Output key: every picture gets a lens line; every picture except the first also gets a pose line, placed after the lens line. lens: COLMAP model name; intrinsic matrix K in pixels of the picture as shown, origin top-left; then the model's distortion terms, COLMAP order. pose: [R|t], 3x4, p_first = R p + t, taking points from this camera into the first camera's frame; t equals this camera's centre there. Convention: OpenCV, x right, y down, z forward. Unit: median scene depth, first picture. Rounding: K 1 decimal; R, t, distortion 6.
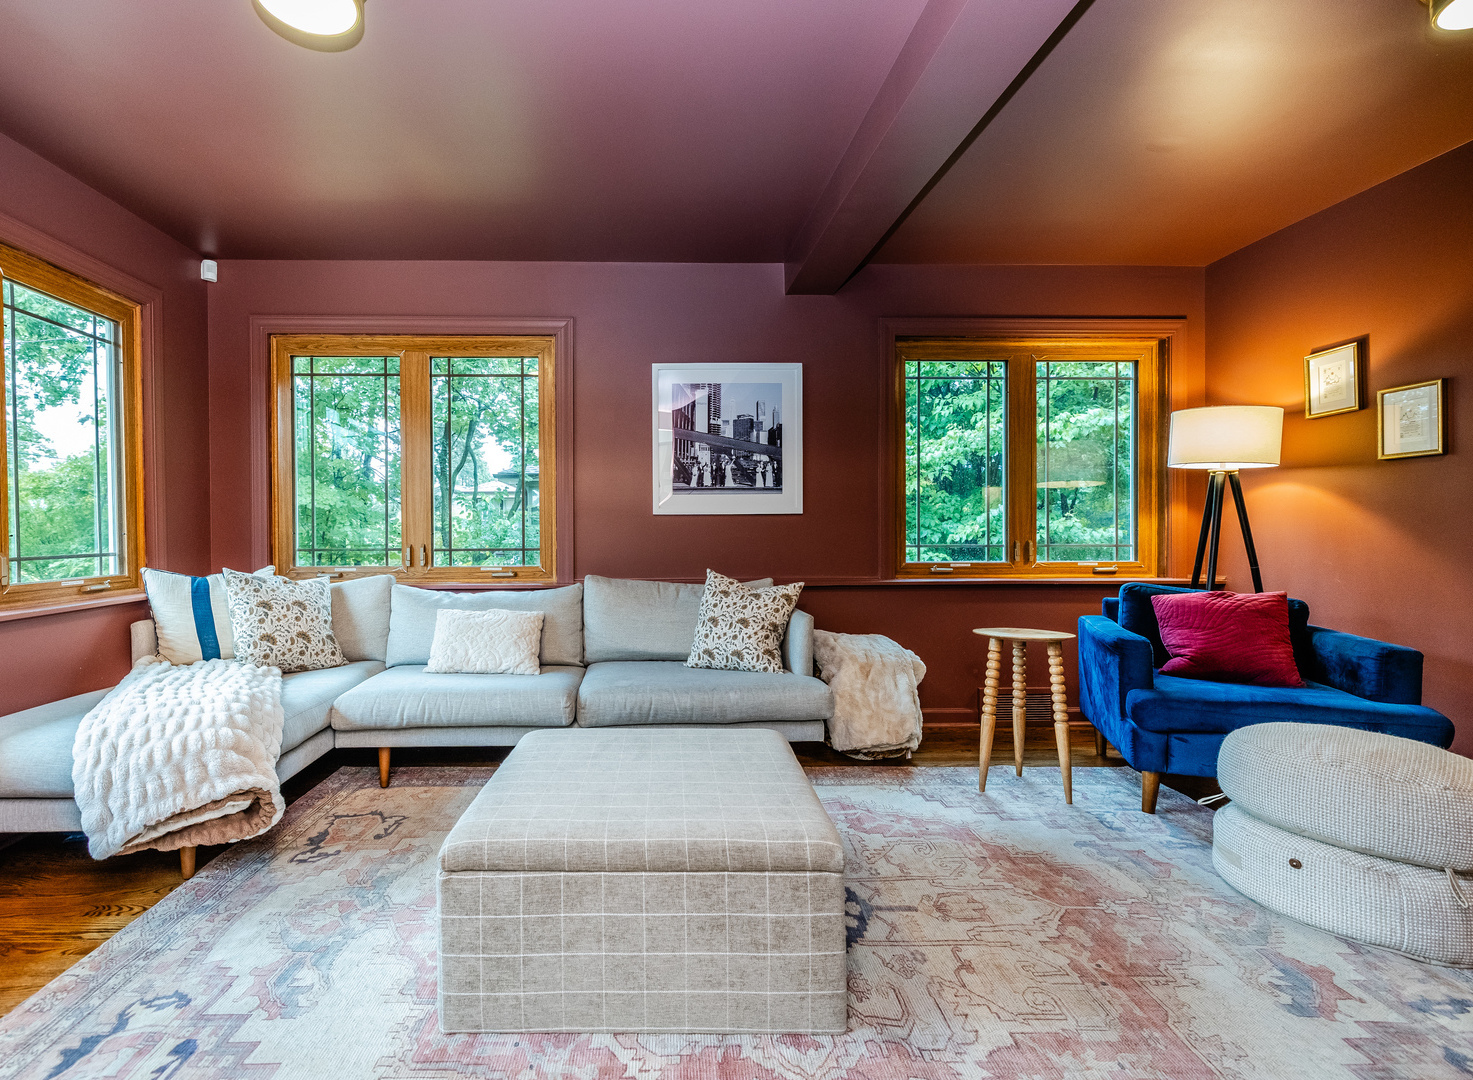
lens RADIAL K [[755.9, 0, 736.4], [0, 755.9, 539.4], [0, 0, 1]] dist [0.002239, 0.001201]
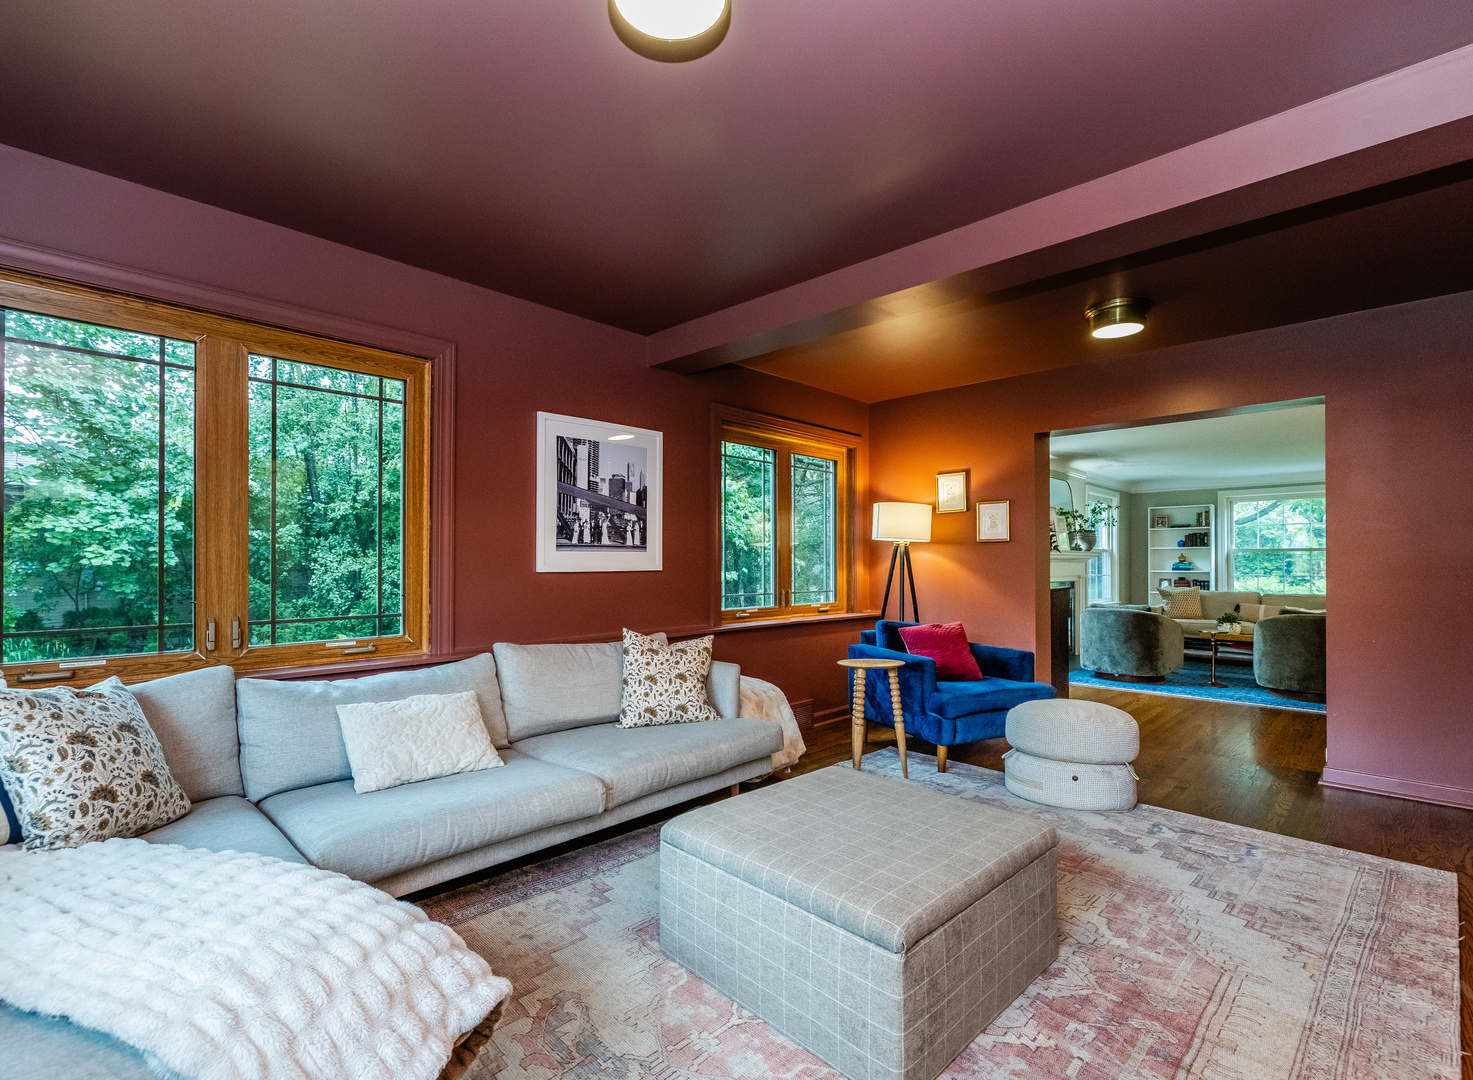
lens RADIAL K [[701.6, 0, 734.9], [0, 701.6, 555.2], [0, 0, 1]] dist [-0.001337, -0.000348]
pose [[0.705849, 0.010358, 0.708287, -0.553170], [-0.001989, 0.999918, -0.012640, -0.043358], [-0.708360, 0.007513, 0.705812, 0.213114]]
